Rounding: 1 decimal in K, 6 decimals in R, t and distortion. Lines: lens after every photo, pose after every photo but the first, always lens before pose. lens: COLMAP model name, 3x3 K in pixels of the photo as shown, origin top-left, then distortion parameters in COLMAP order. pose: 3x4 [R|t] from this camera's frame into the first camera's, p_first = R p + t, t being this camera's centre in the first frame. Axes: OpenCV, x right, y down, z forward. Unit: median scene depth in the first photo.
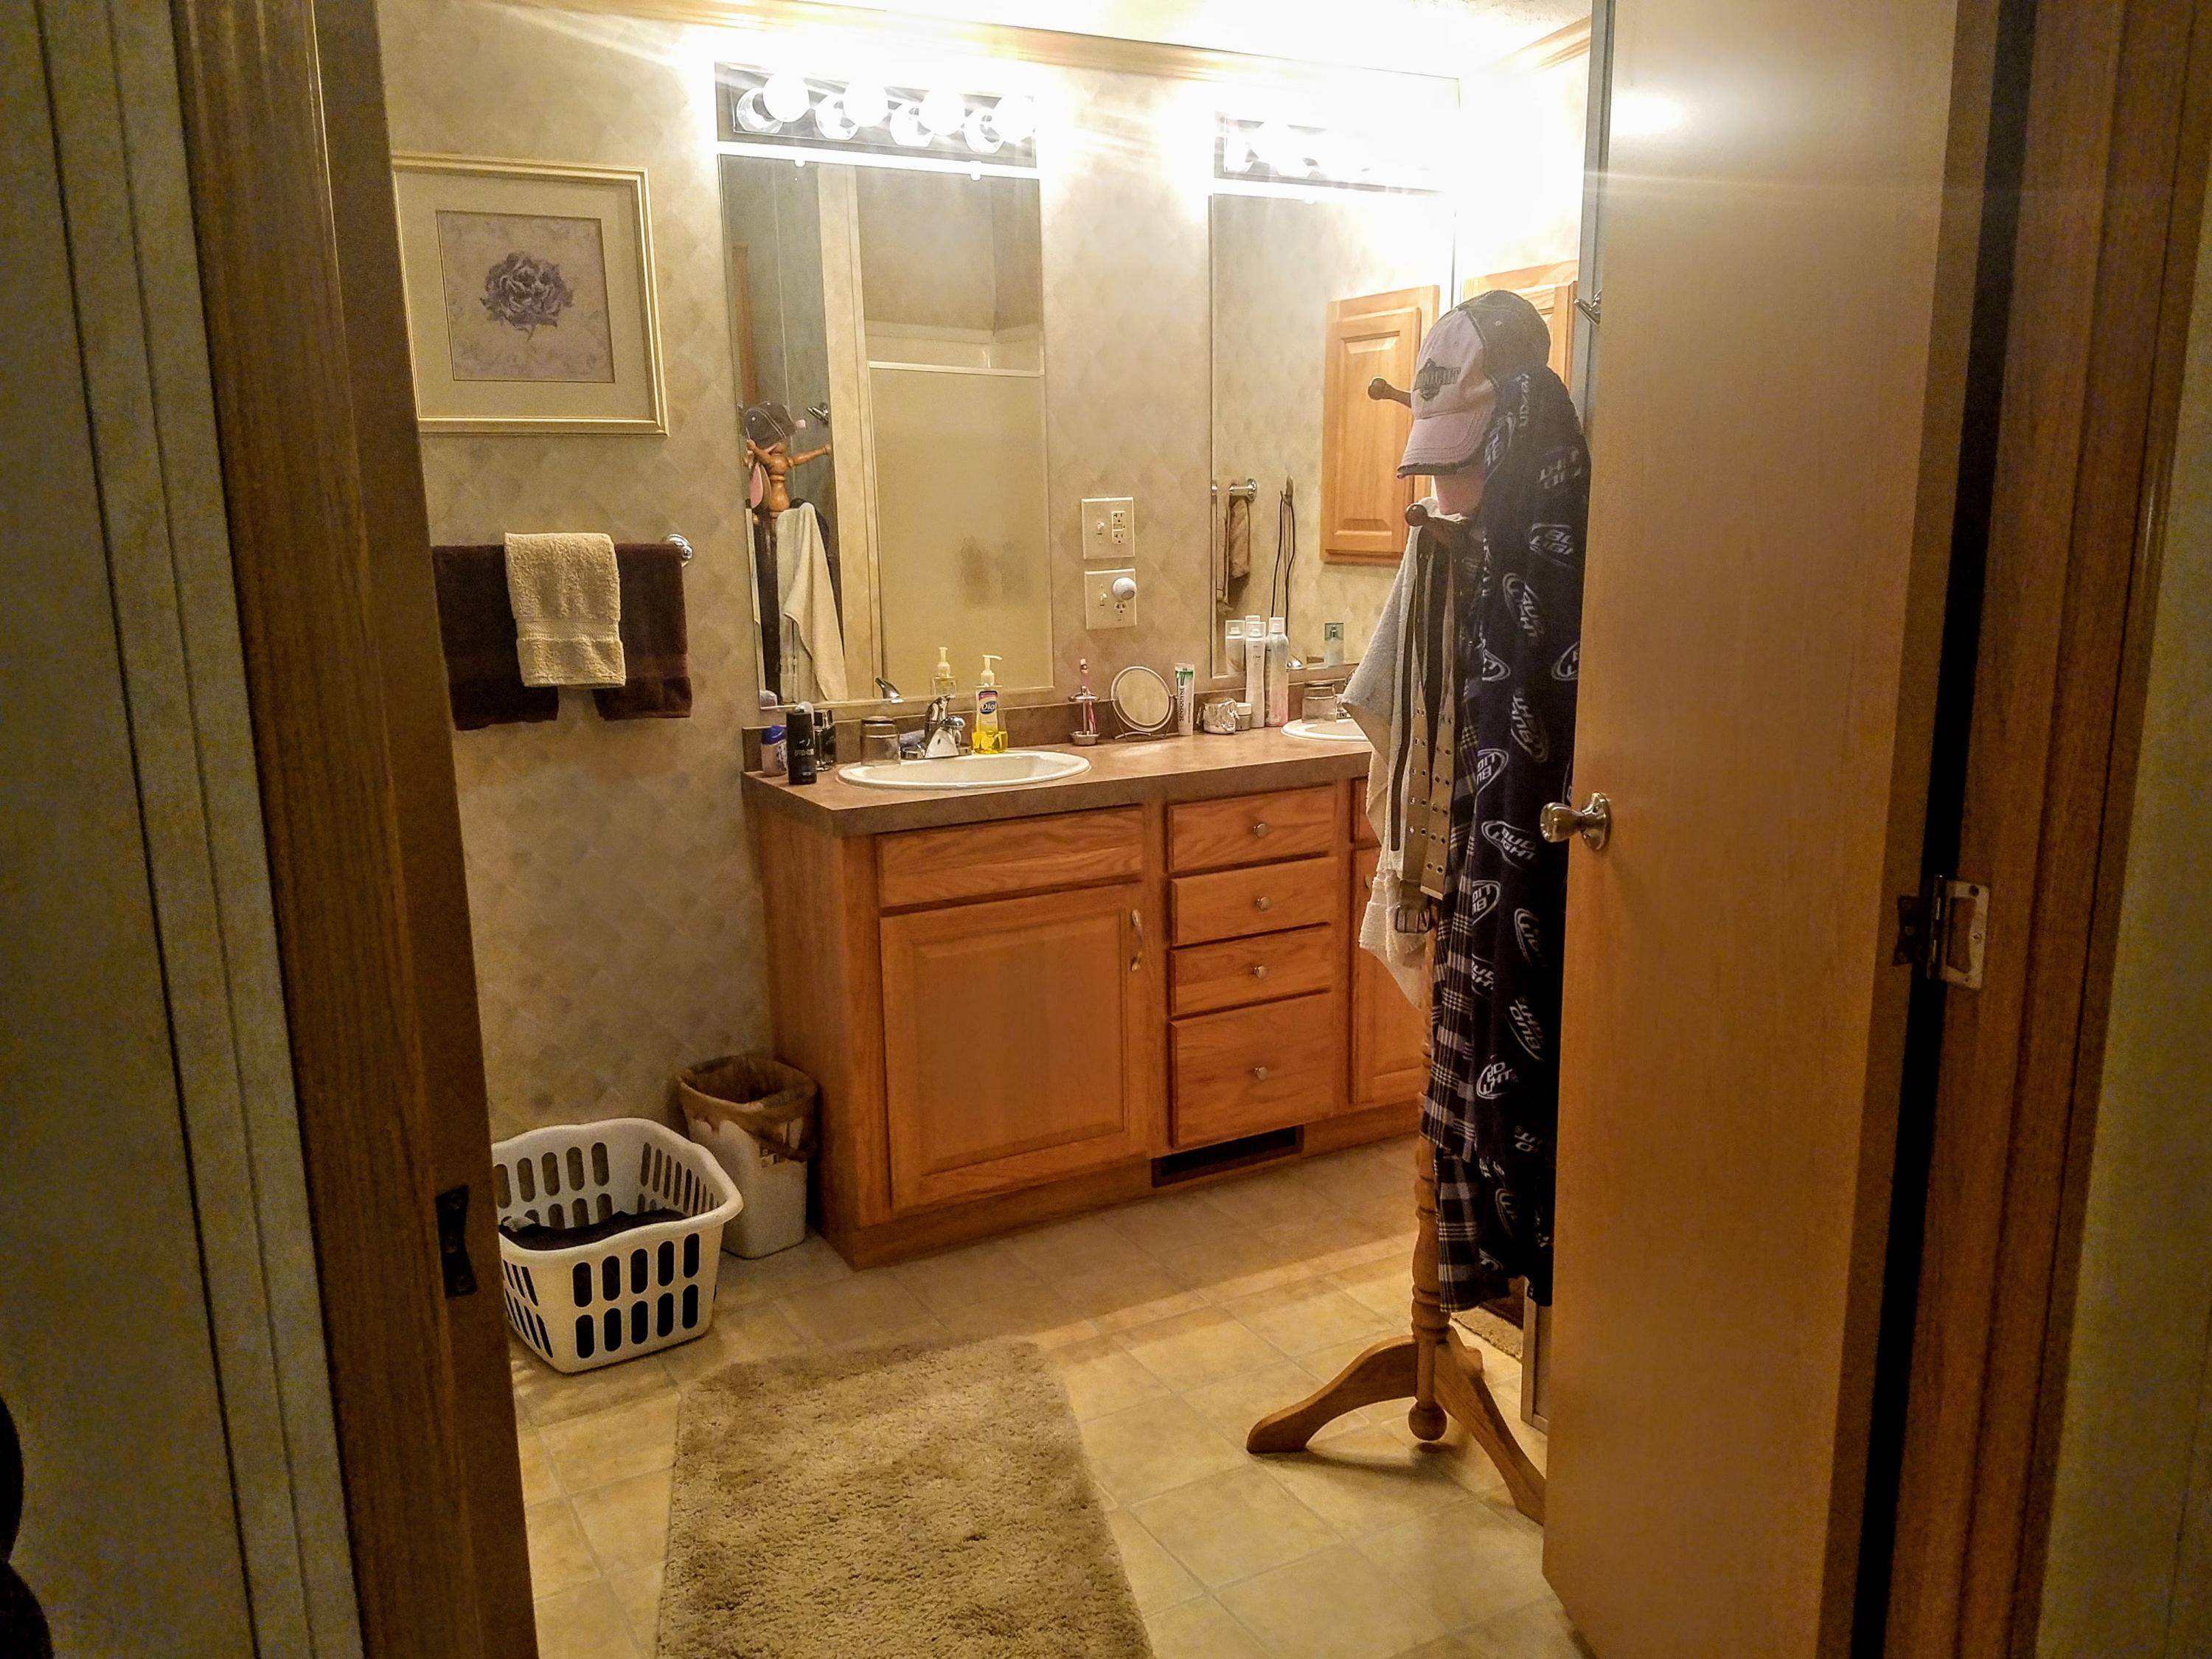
lens RADIAL K [[1718.1, 0, 1116.4], [0, 1718.1, 880.3], [0, 0, 1]] dist [0.235636, -0.428726]
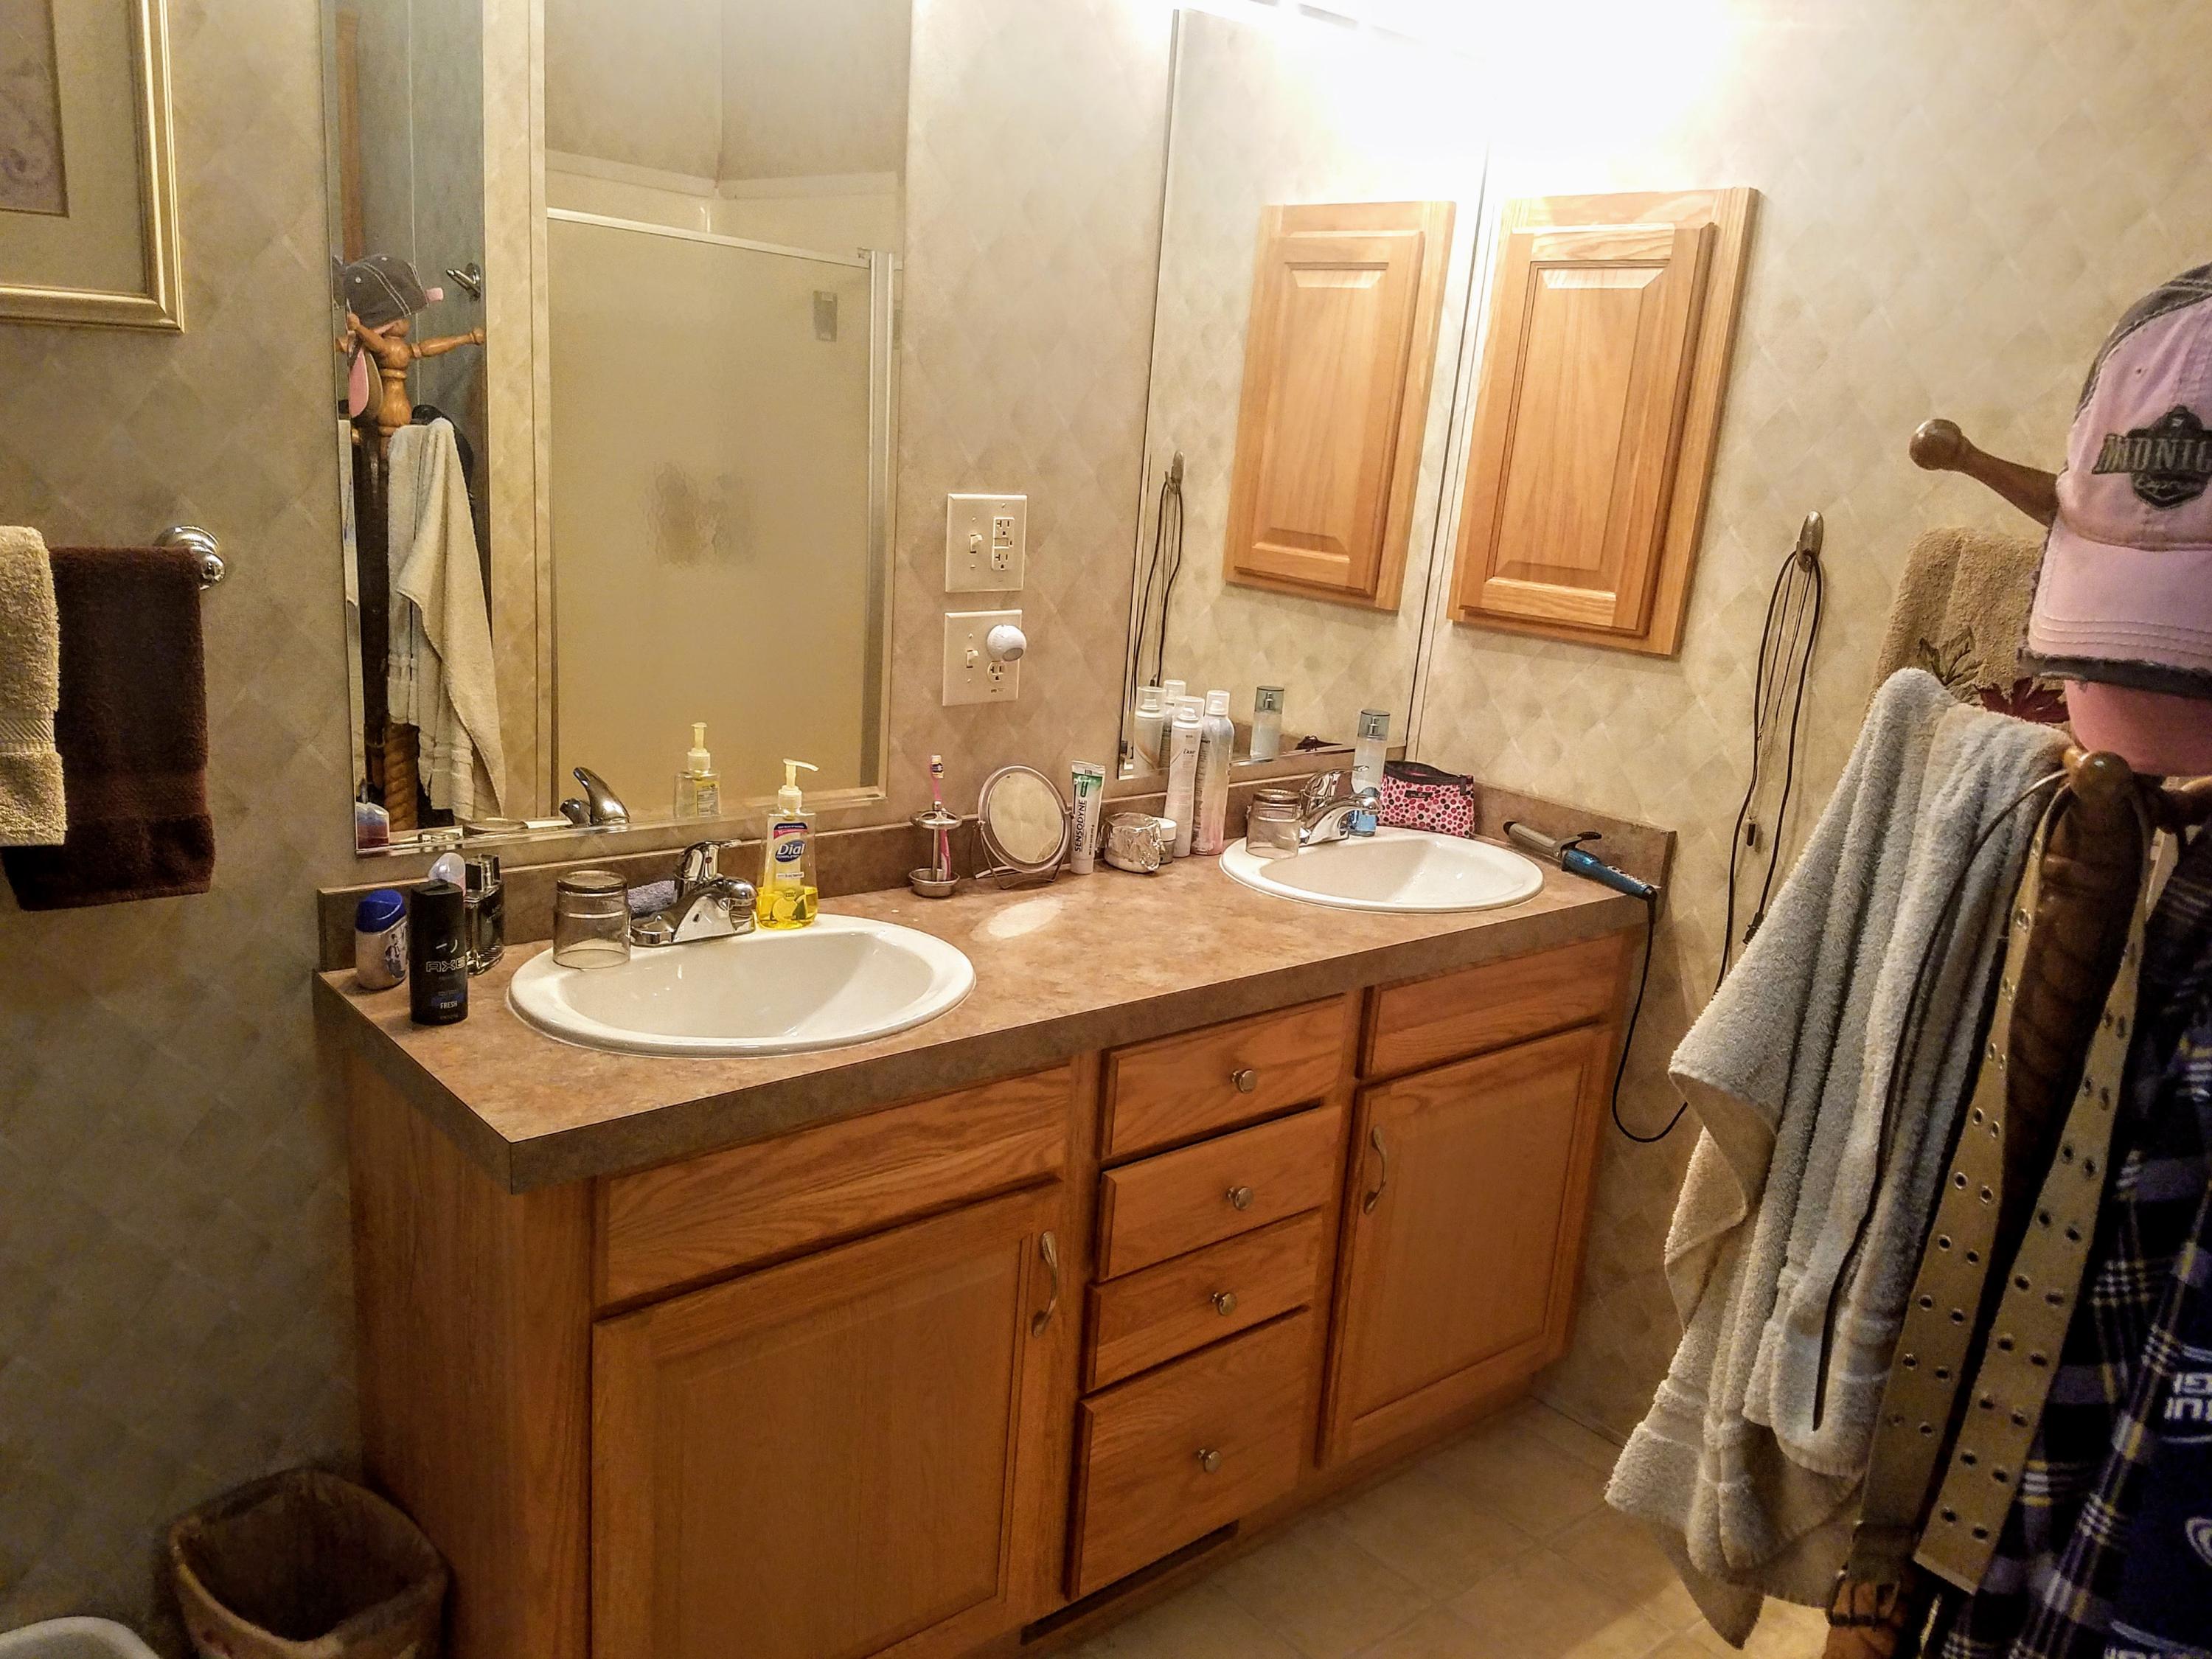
lens RADIAL K [[1718.1, 0, 1116.4], [0, 1718.1, 880.3], [0, 0, 1]] dist [0.235636, -0.428726]
pose [[0.977031, 0.037619, 0.209748, -0.086972], [-0.049204, 0.997522, 0.050291, -0.122787], [-0.207337, -0.059457, 0.976461, 0.404791]]
